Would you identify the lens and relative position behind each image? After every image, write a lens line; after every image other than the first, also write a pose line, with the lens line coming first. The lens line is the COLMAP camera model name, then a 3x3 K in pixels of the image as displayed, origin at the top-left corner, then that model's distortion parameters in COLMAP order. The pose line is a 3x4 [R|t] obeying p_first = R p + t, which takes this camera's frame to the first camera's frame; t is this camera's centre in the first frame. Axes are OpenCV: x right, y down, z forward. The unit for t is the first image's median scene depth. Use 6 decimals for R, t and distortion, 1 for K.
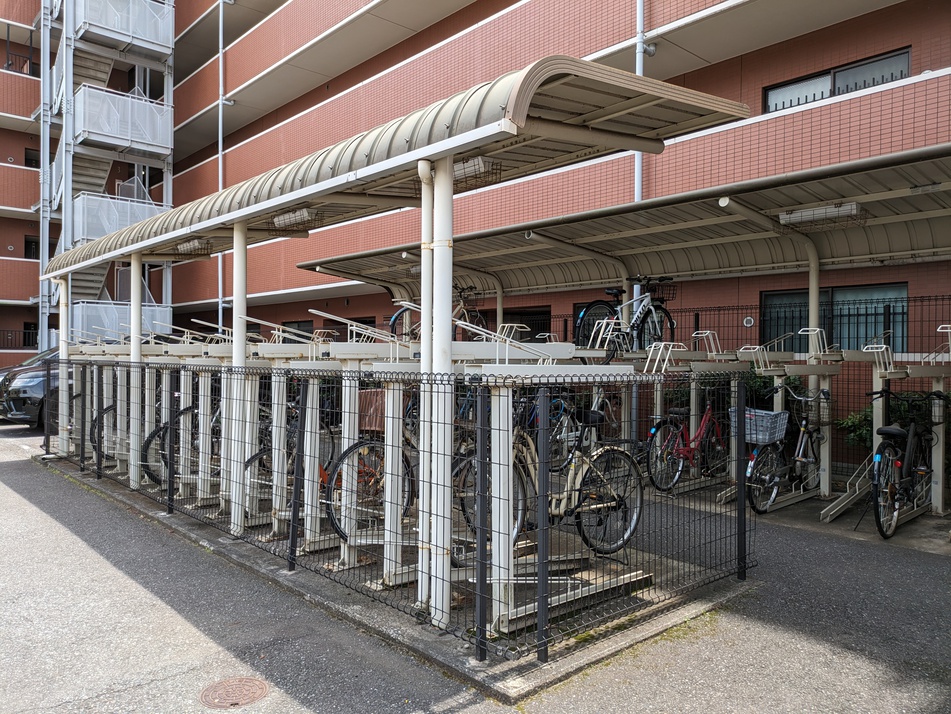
lens RADIAL K [[705.5, 0, 475.5], [0, 705.5, 357.0], [0, 0, 1]] dist [0.018935, -0.007810]
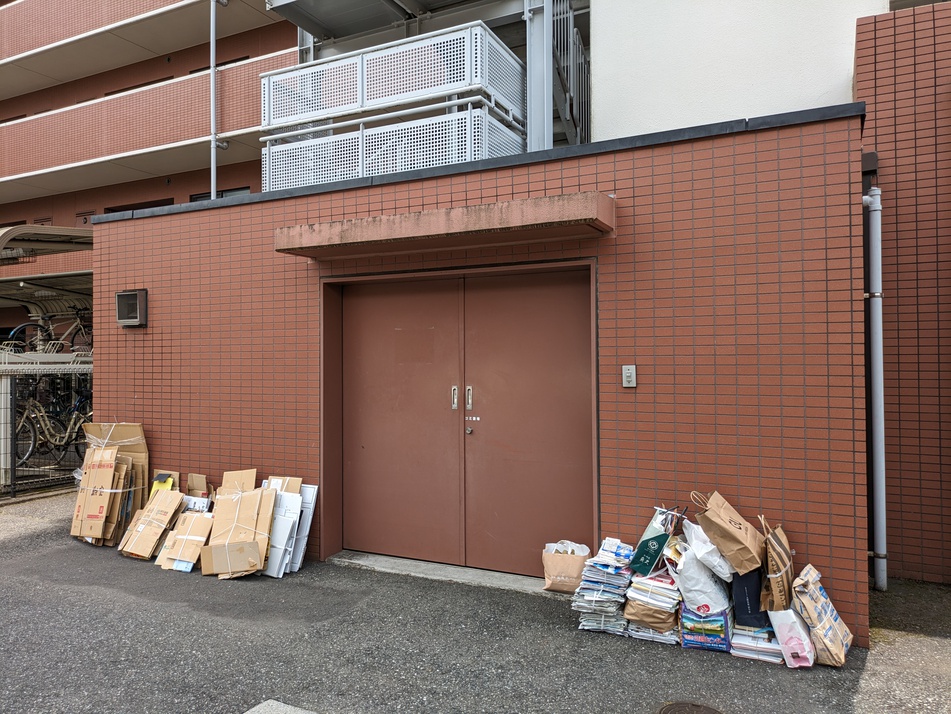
lens RADIAL K [[705.5, 0, 475.5], [0, 705.5, 357.0], [0, 0, 1]] dist [0.018935, -0.007810]
pose [[0.936057, -0.007844, 0.351762, 0.220805], [0.009714, 0.999947, -0.003552, 0.003474], [-0.351715, 0.006741, 0.936083, -0.519136]]
